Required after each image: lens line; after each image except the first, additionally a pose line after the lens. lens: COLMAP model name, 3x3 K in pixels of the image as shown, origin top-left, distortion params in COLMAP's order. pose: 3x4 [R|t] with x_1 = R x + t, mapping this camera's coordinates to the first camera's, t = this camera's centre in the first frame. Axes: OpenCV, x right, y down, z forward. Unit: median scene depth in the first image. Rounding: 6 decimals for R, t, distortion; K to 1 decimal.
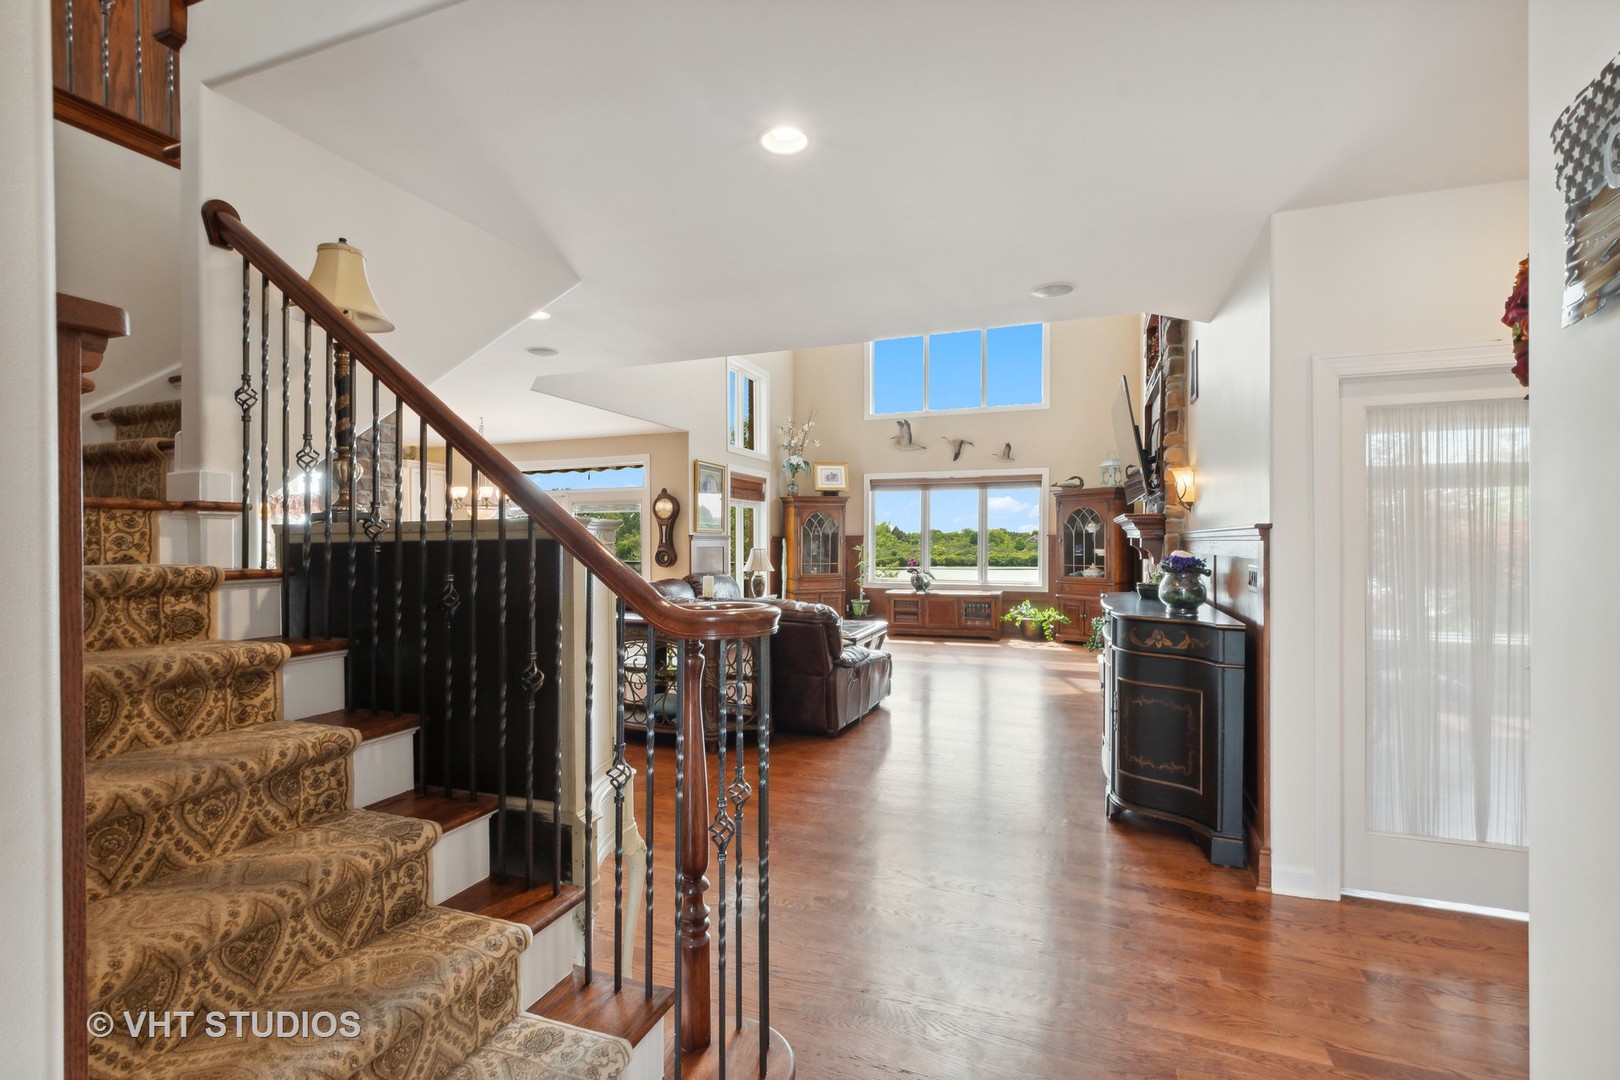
lens RADIAL K [[784.4, 0, 808.9], [0, 784.4, 549.2], [0, 0, 1]] dist [-0.001754, -0.000289]
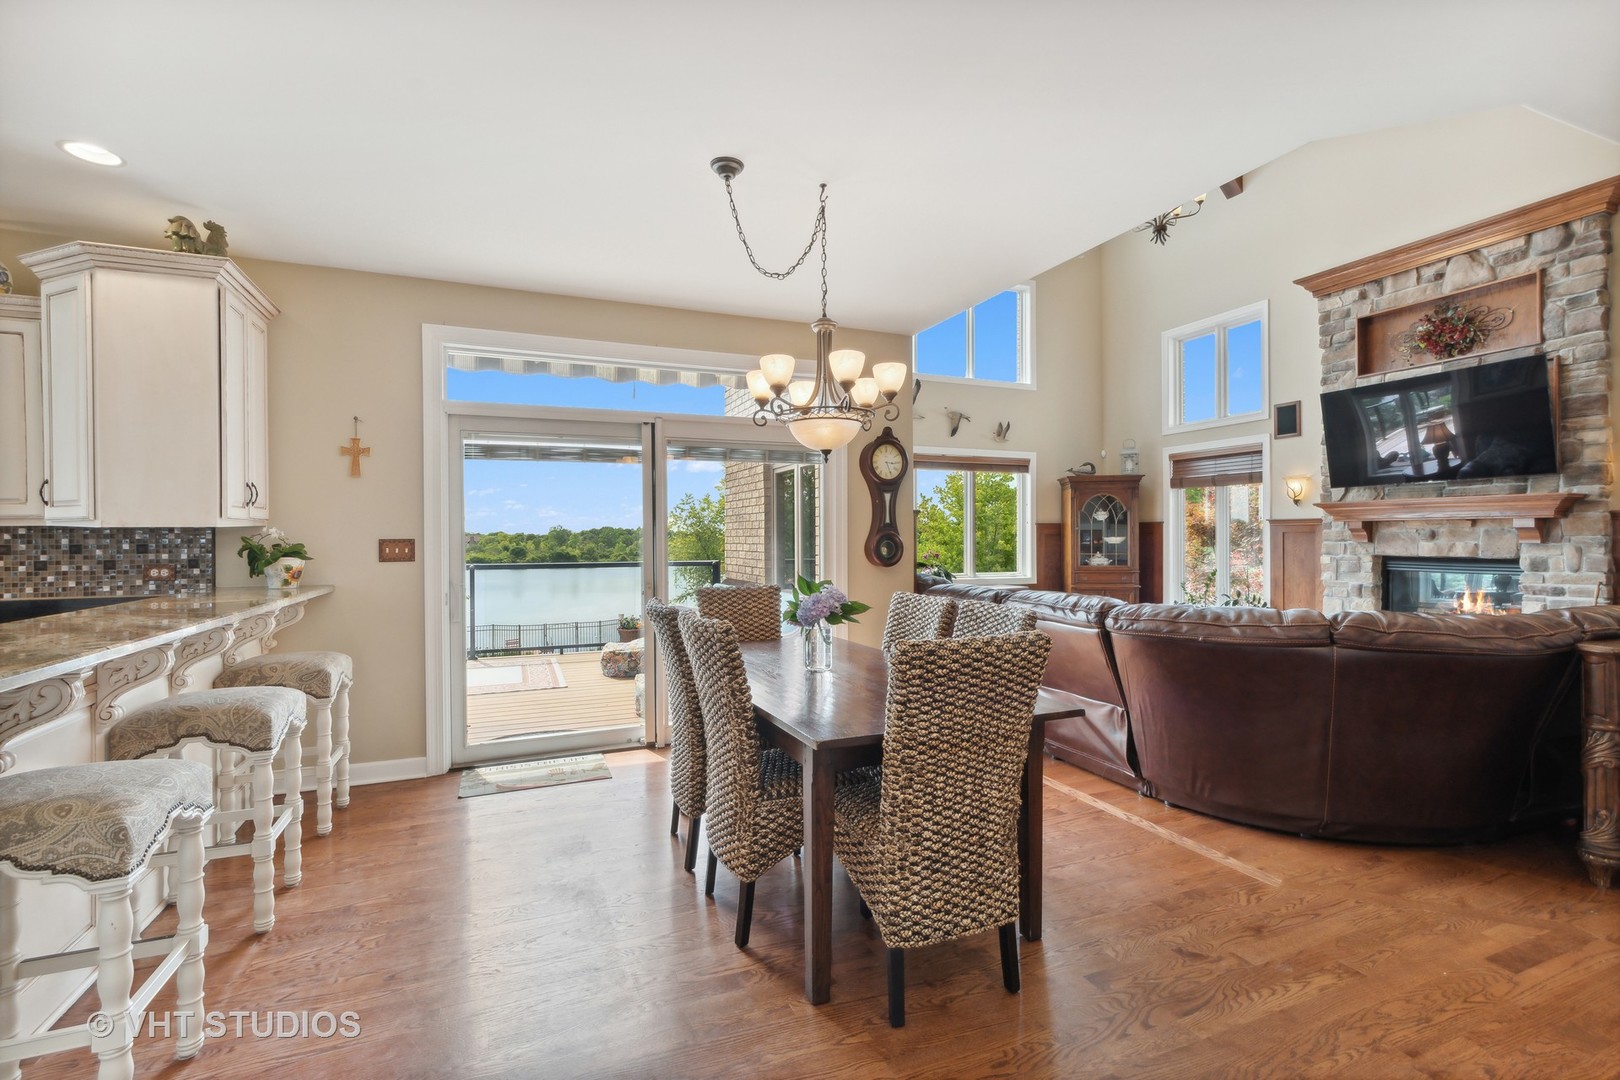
lens RADIAL K [[735.6, 0, 797.2], [0, 735.6, 541.1], [0, 0, 1]] dist [-0.009366, 0.003459]
pose [[0.715096, -0.002320, 0.699022, -0.495572], [0.011407, 0.999900, -0.008350, 0.006576], [-0.698933, 0.013945, 0.715051, 0.555369]]
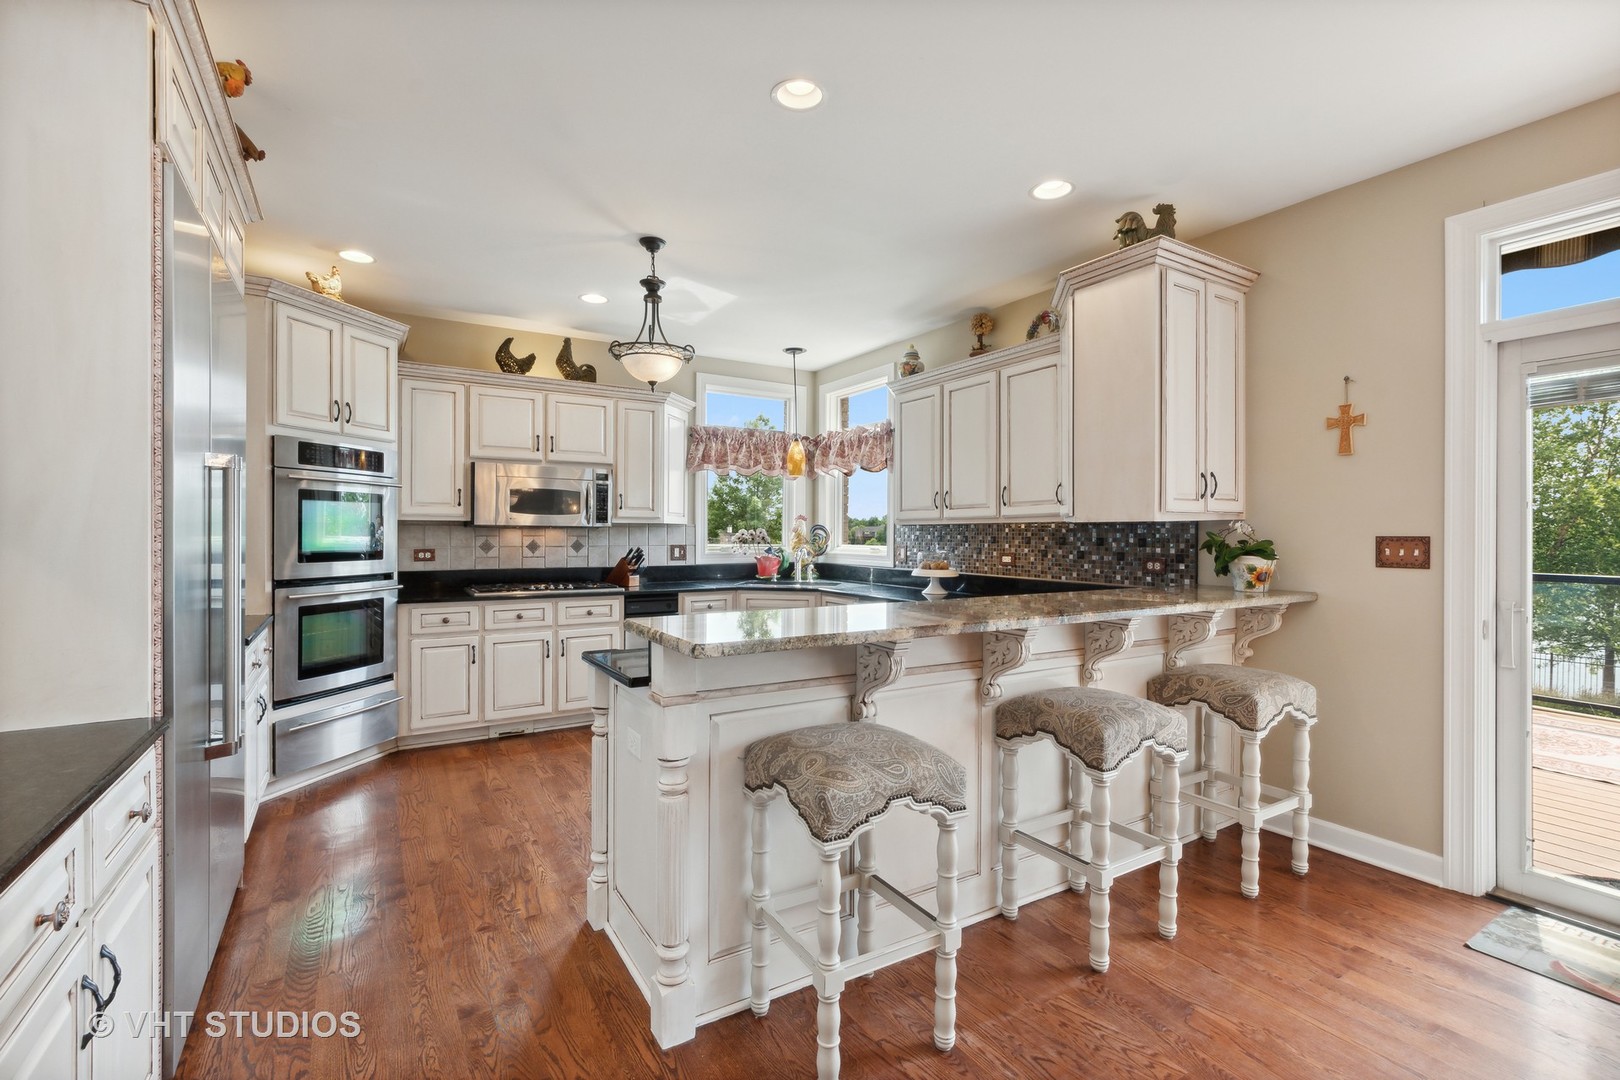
lens RADIAL K [[735.6, 0, 800.9], [0, 735.6, 531.3], [0, 0, 1]] dist [-0.009366, 0.003459]
pose [[0.805802, 0.009136, -0.592114, -0.405890], [-0.017515, 0.999811, -0.008409, 0.004534], [0.591926, 0.017147, 0.805810, 0.616089]]
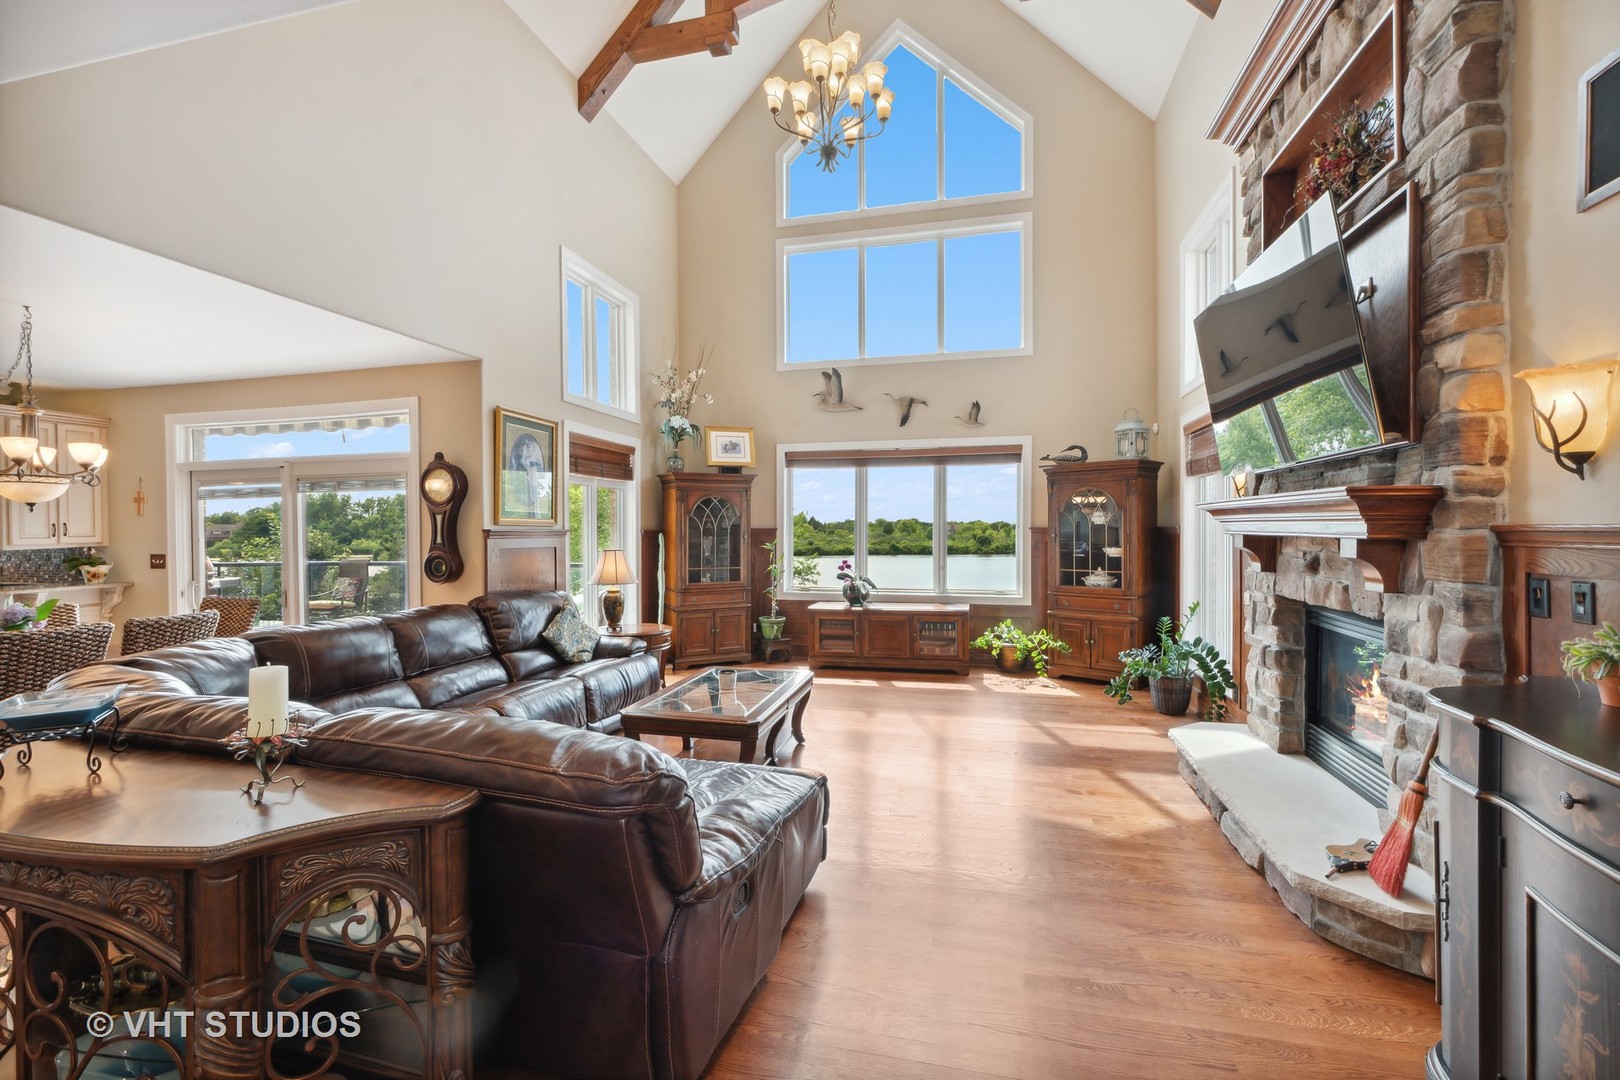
lens RADIAL K [[735.6, 0, 823.2], [0, 735.6, 534.8], [0, 0, 1]] dist [-0.009366, 0.003459]
pose [[0.992025, -0.004102, 0.125973, 0.028689], [0.004670, 0.999980, -0.004217, -0.009274], [-0.125953, 0.004772, 0.992025, 0.340455]]
